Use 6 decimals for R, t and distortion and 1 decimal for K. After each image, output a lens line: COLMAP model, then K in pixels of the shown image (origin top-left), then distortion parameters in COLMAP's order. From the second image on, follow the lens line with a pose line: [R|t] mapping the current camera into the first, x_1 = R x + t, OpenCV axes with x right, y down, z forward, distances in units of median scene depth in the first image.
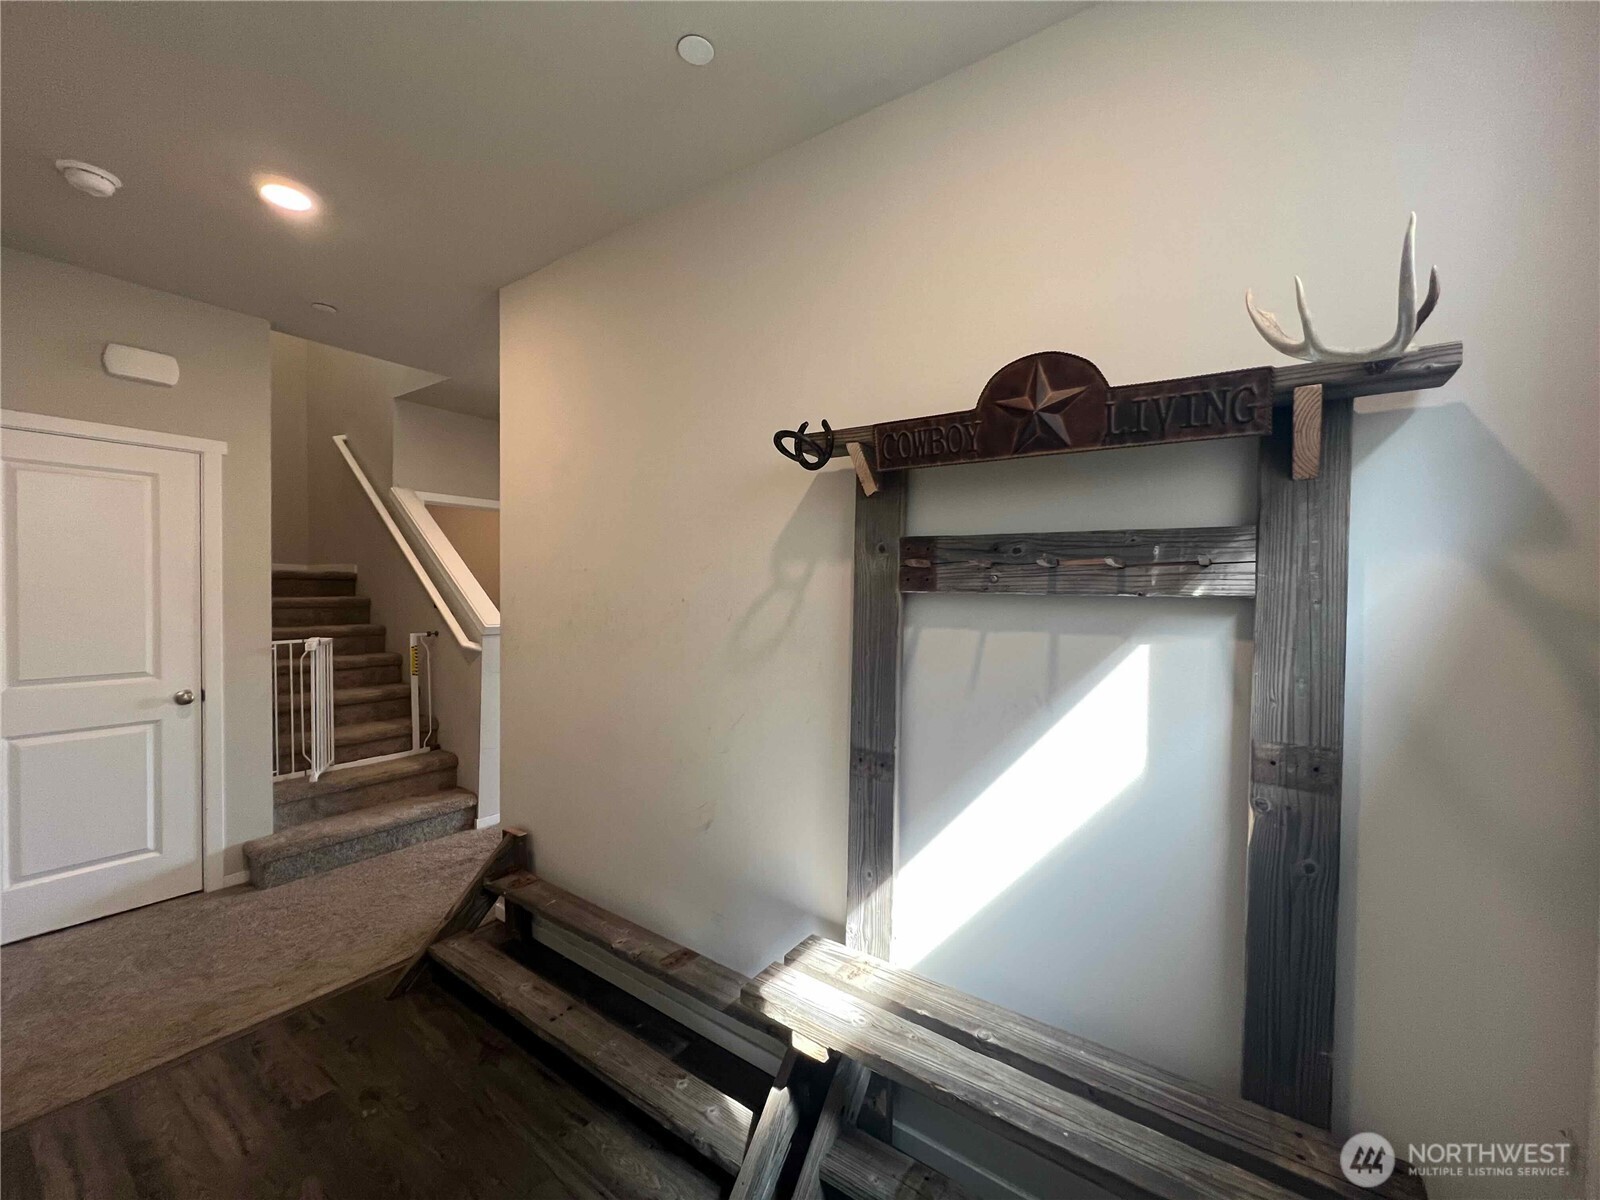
lens RADIAL K [[648.6, 0, 804.4], [0, 648.6, 601.8], [0, 0, 1]] dist [-0.000016, 0.001914]
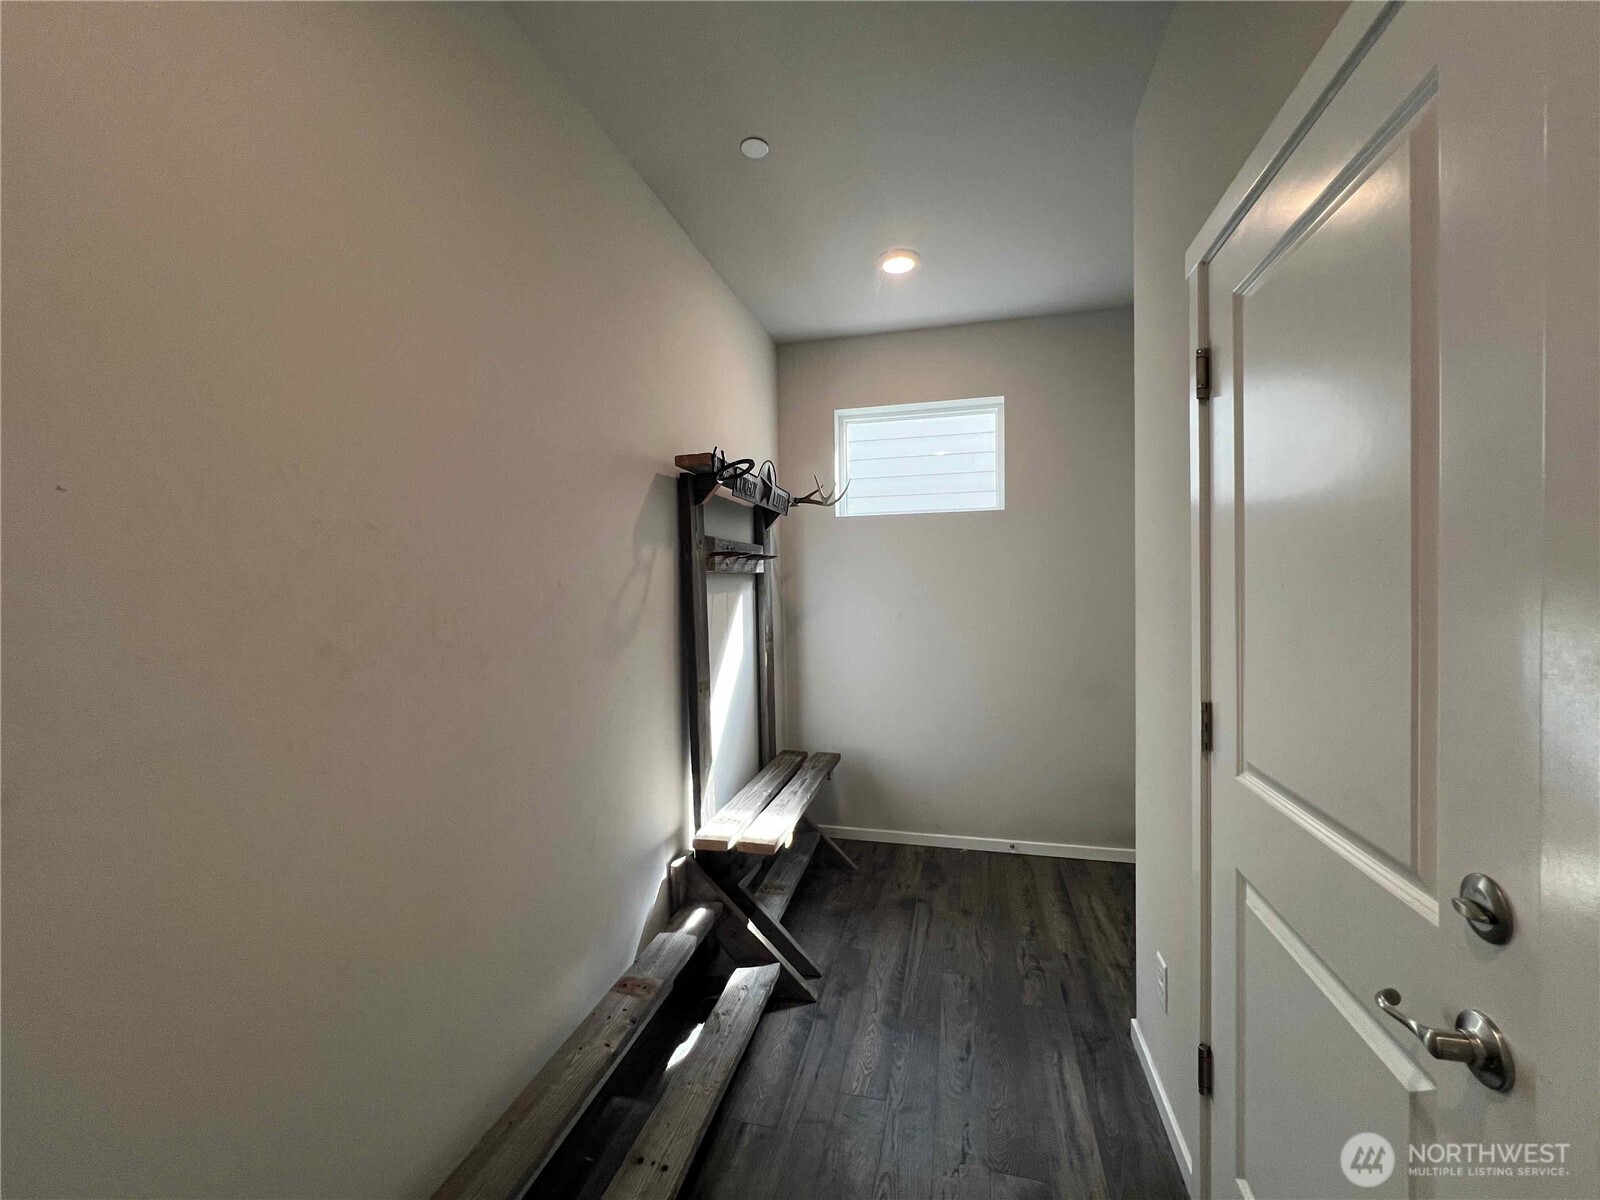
lens RADIAL K [[648.6, 0, 797.8], [0, 648.6, 597.7], [0, 0, 1]] dist [-0.000016, 0.001914]
pose [[-0.363625, -0.032619, 0.930974, -1.222736], [0.032947, 0.998311, 0.047847, -0.017320], [-0.930963, 0.048071, -0.361936, 1.227444]]
